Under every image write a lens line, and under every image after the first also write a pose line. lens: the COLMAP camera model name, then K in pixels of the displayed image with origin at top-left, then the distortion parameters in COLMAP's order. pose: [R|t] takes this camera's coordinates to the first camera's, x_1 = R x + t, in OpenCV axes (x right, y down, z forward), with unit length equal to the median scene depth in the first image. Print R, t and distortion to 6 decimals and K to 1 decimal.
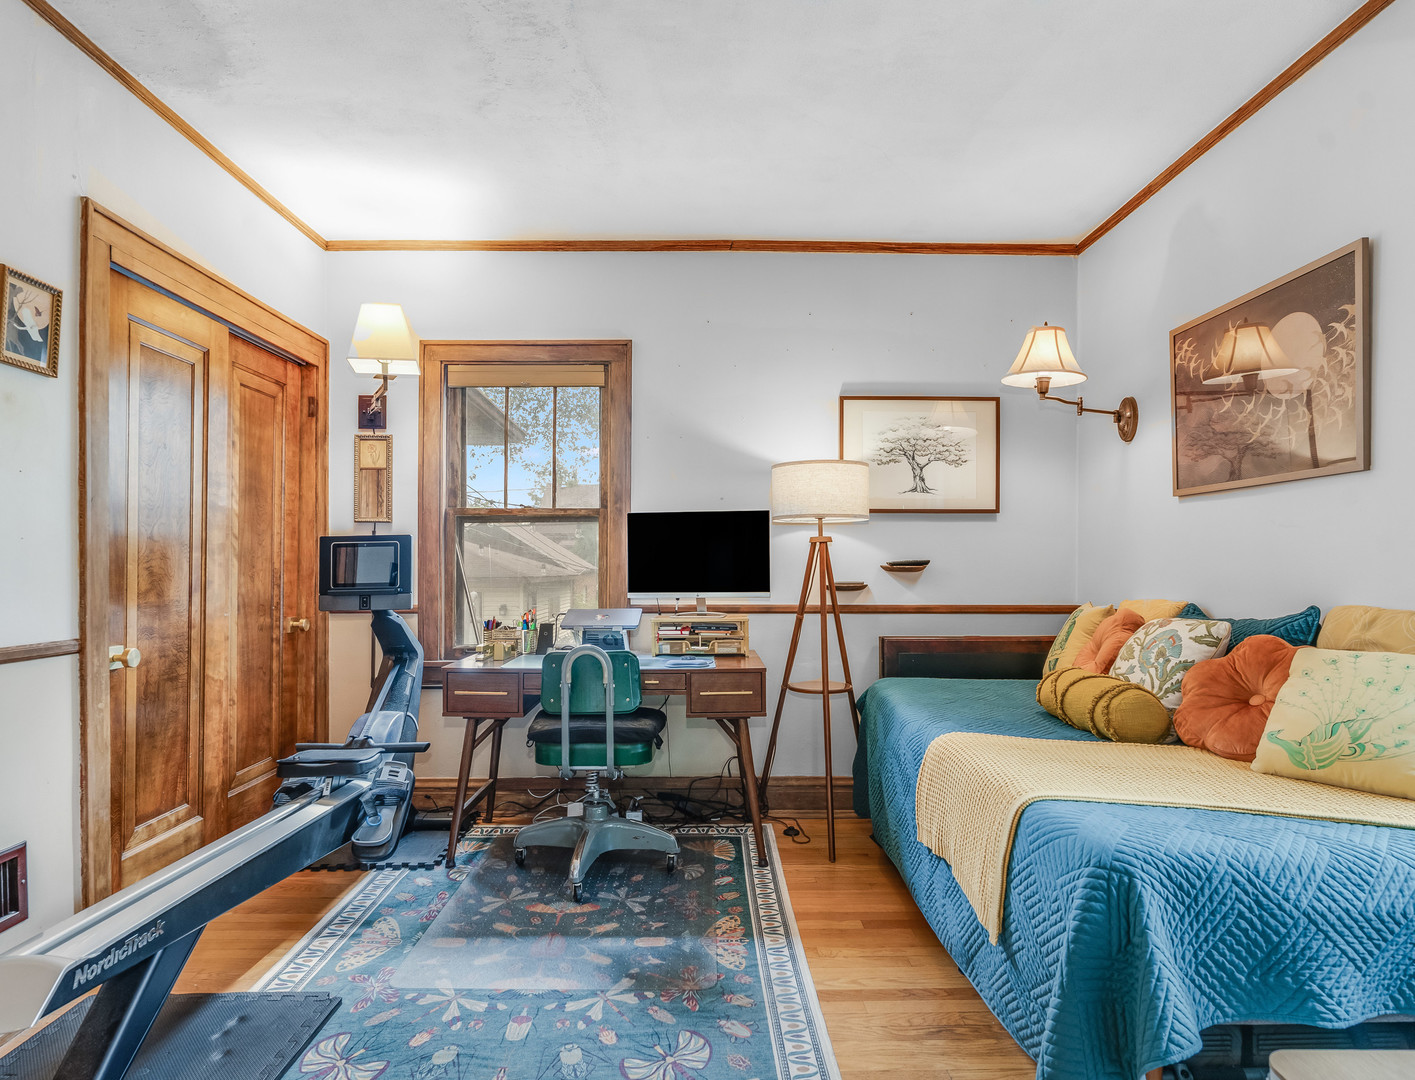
lens RADIAL K [[793.5, 0, 707.5], [0, 793.5, 540.0], [0, 0, 1]] dist [-0.005241, 0.000546]
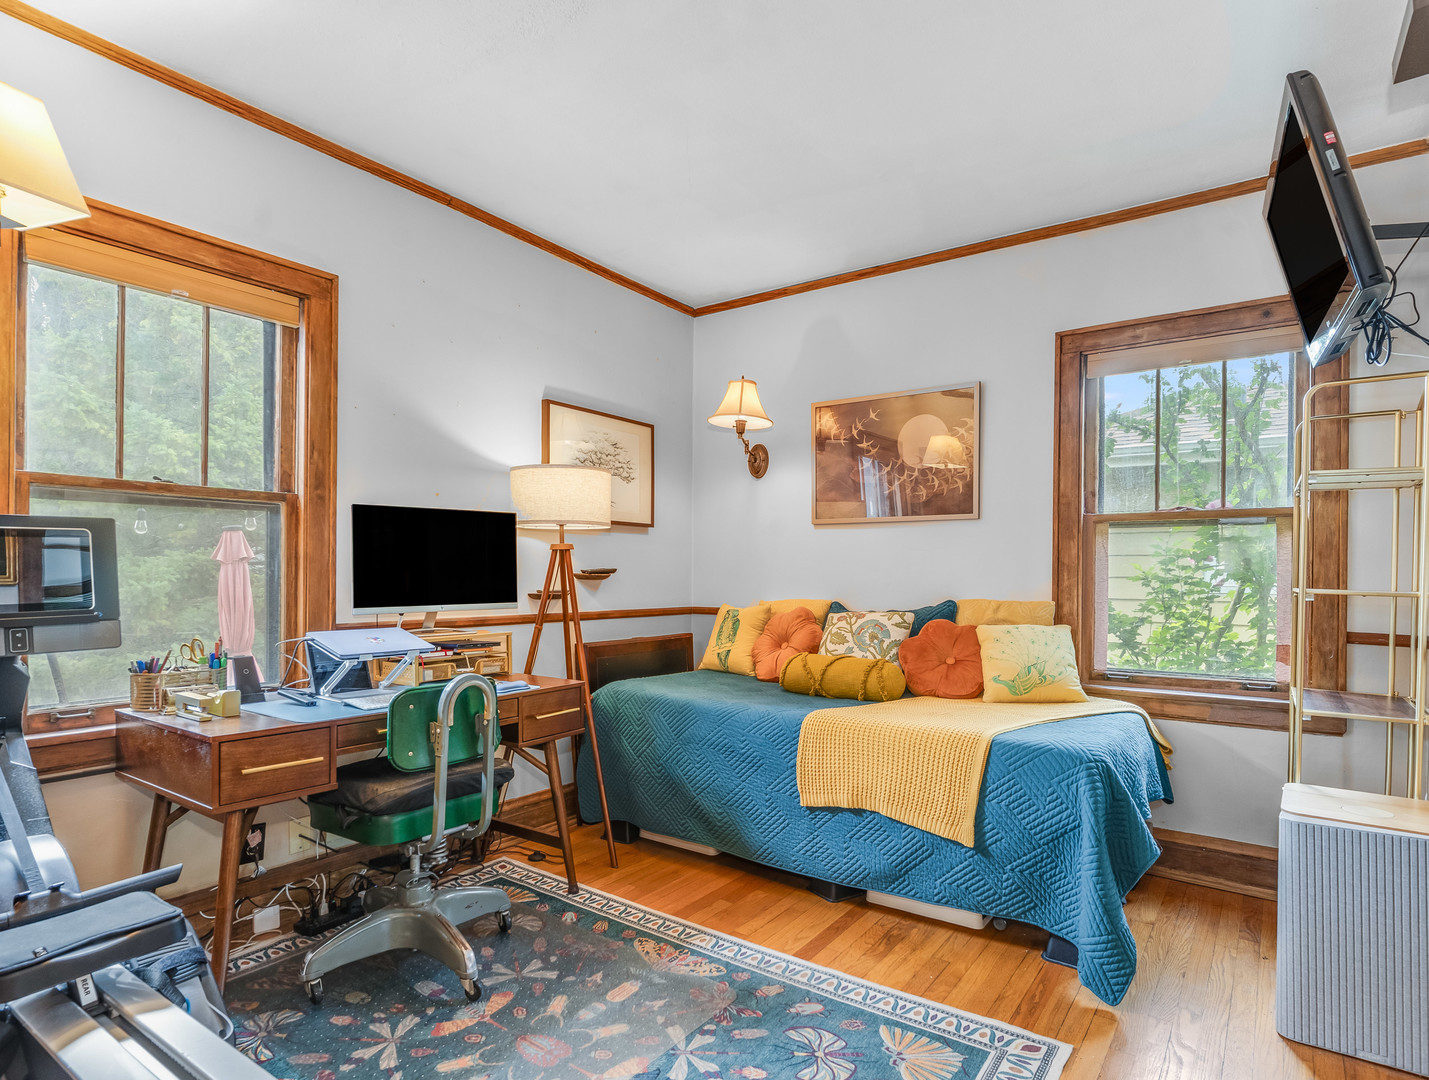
lens RADIAL K [[791.8, 0, 716.4], [0, 791.8, 550.8], [0, 0, 1]] dist [-0.003740, -0.000440]
pose [[0.589191, 0.026140, 0.807571, -0.535352], [-0.030184, 0.999491, -0.010330, 0.008773], [-0.807430, -0.018289, 0.589680, 0.282163]]
